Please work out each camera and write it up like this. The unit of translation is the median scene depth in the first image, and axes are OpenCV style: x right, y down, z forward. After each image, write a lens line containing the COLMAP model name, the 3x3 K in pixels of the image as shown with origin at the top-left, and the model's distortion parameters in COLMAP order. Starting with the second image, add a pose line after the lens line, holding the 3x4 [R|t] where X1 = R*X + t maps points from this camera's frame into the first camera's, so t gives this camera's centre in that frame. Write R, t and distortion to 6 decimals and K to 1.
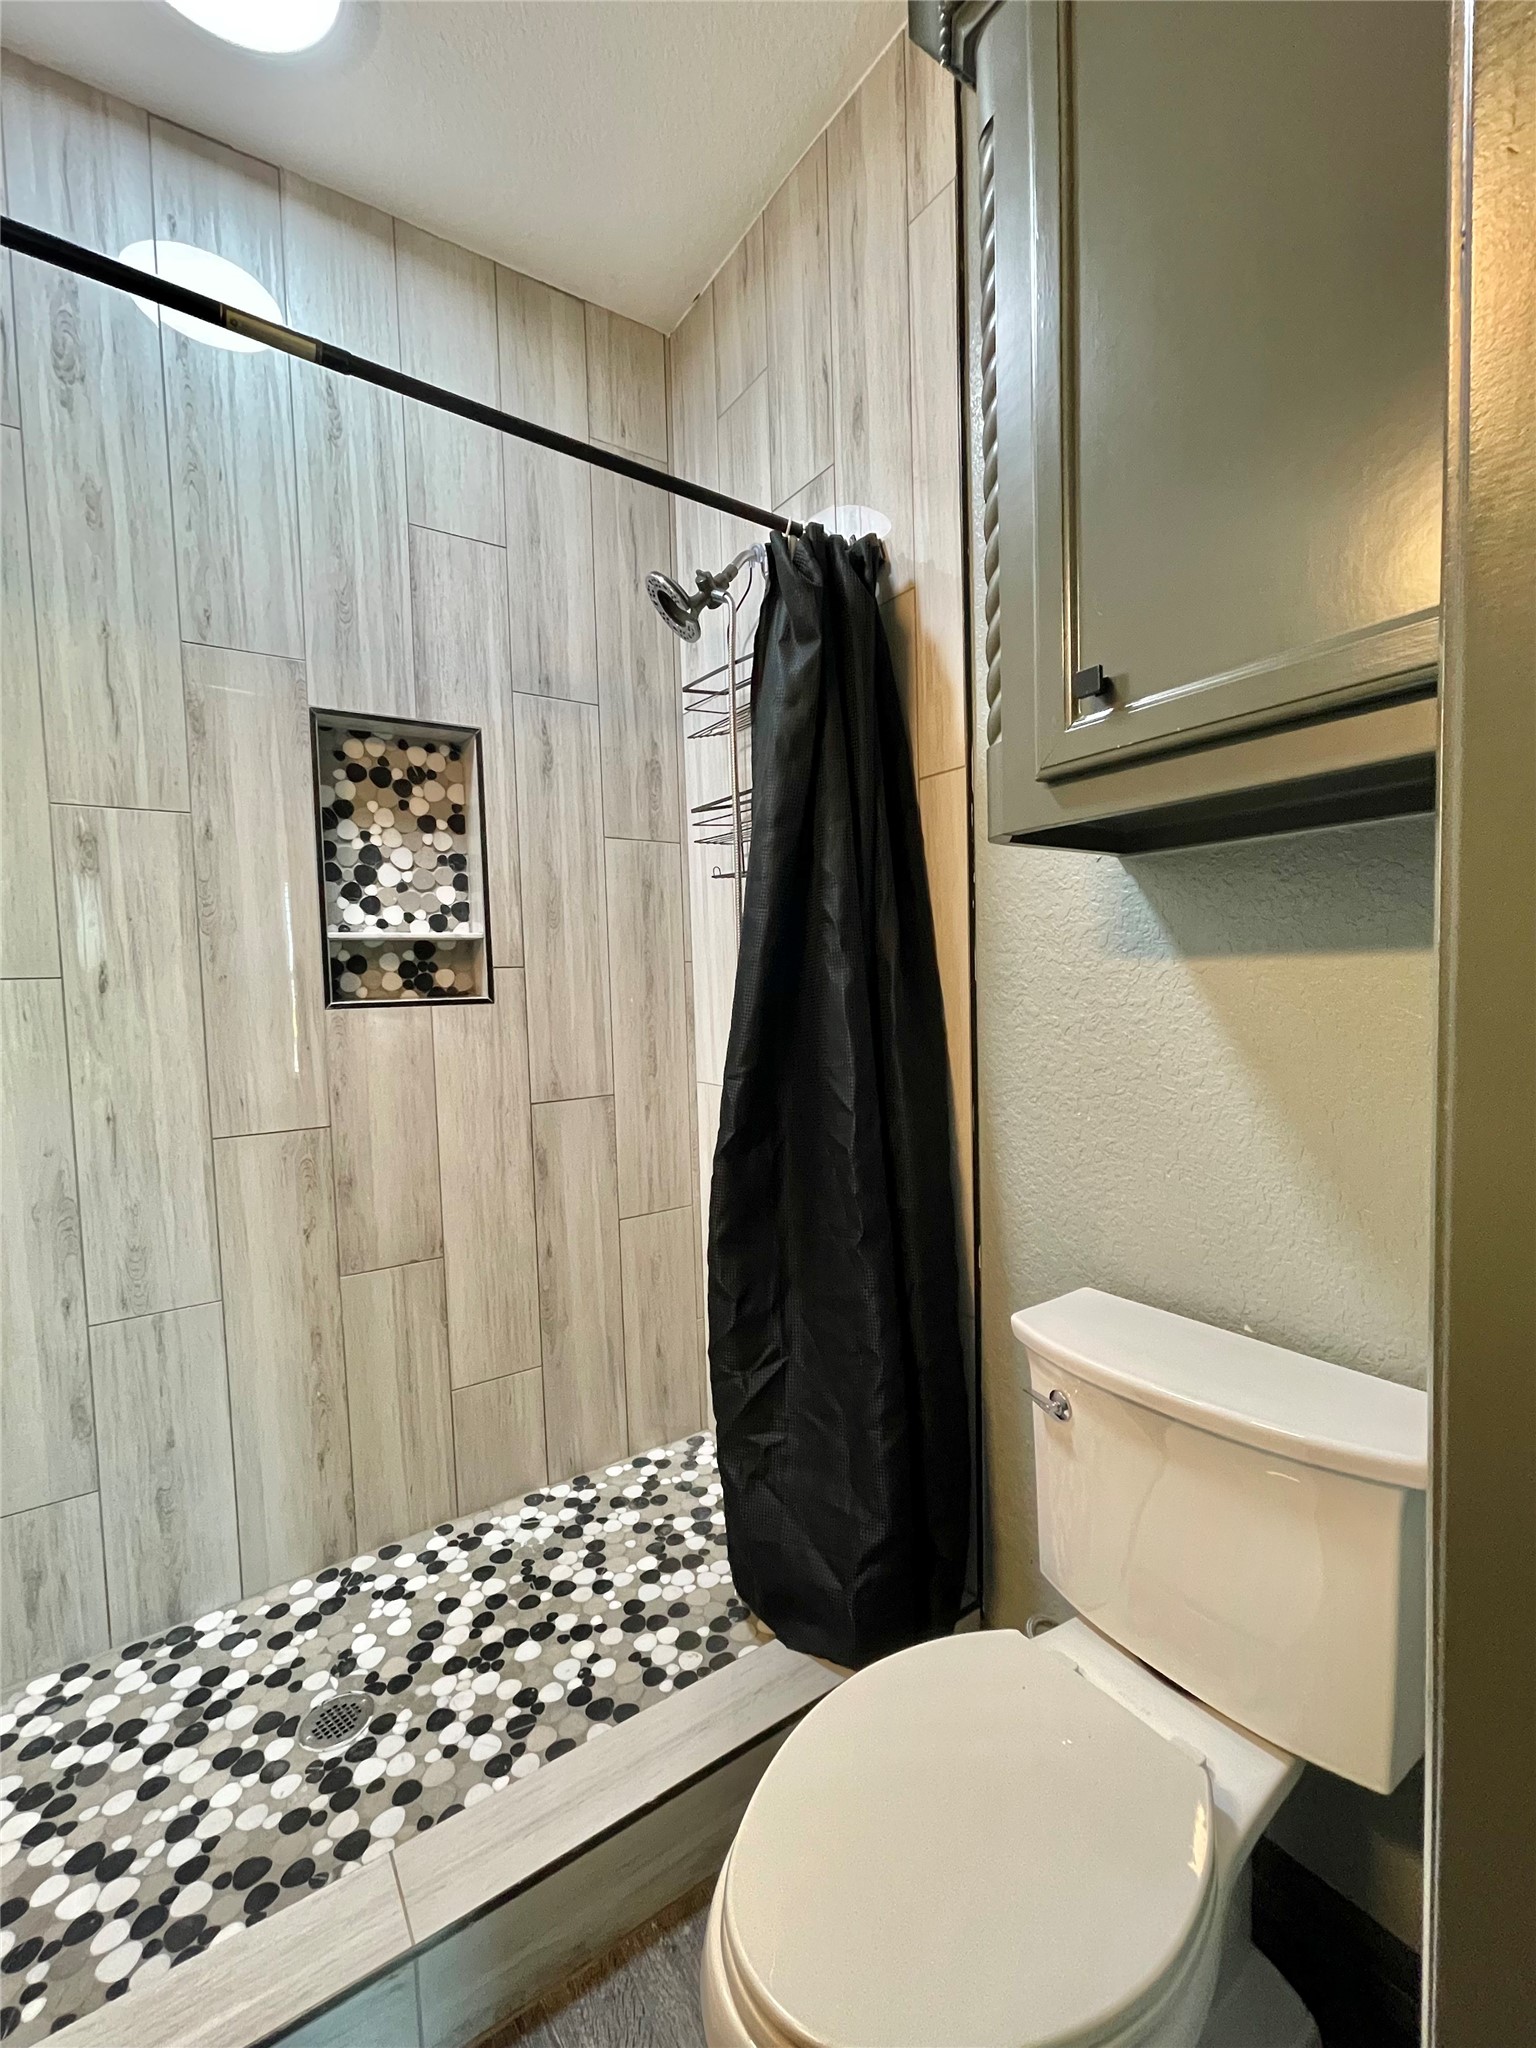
lens RADIAL K [[864.5, 0, 775.4], [0, 864.5, 1026.9], [0, 0, 1]] dist [-0.003679, 0.001140]
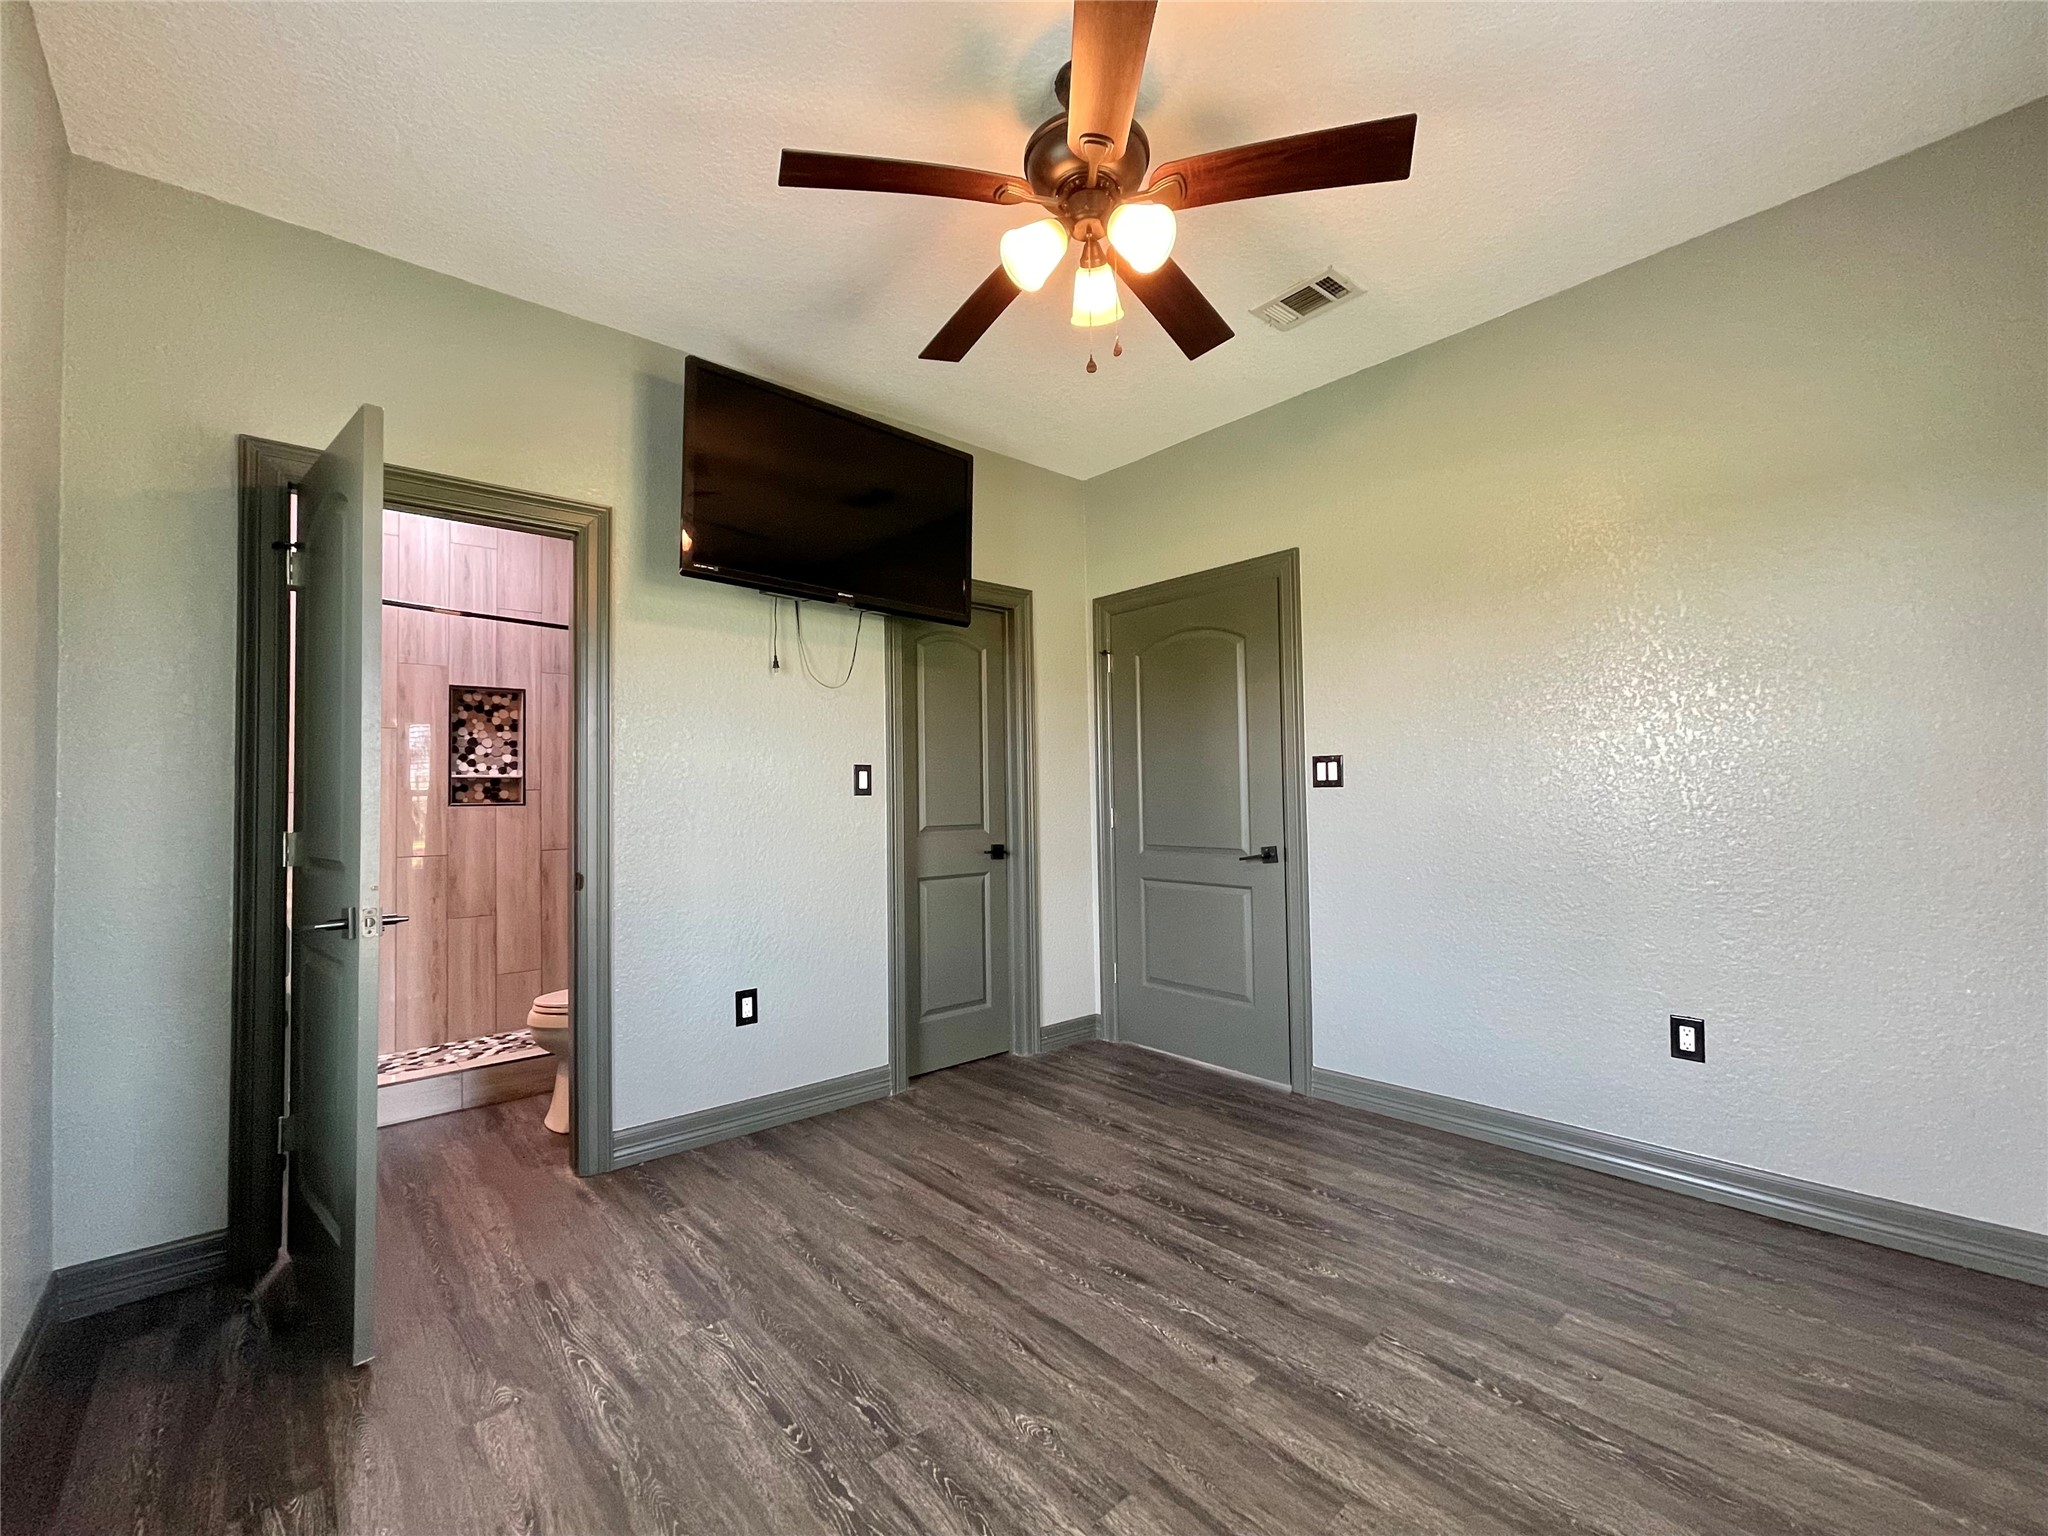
lens RADIAL K [[864.5, 0, 1010.4], [0, 864.5, 764.4], [0, 0, 1]] dist [-0.003679, 0.001140]
pose [[0.994290, 0.013242, 0.105888, 0.731810], [-0.003477, 0.995764, -0.091875, 0.072374], [-0.106656, 0.090983, 0.990125, -1.464737]]
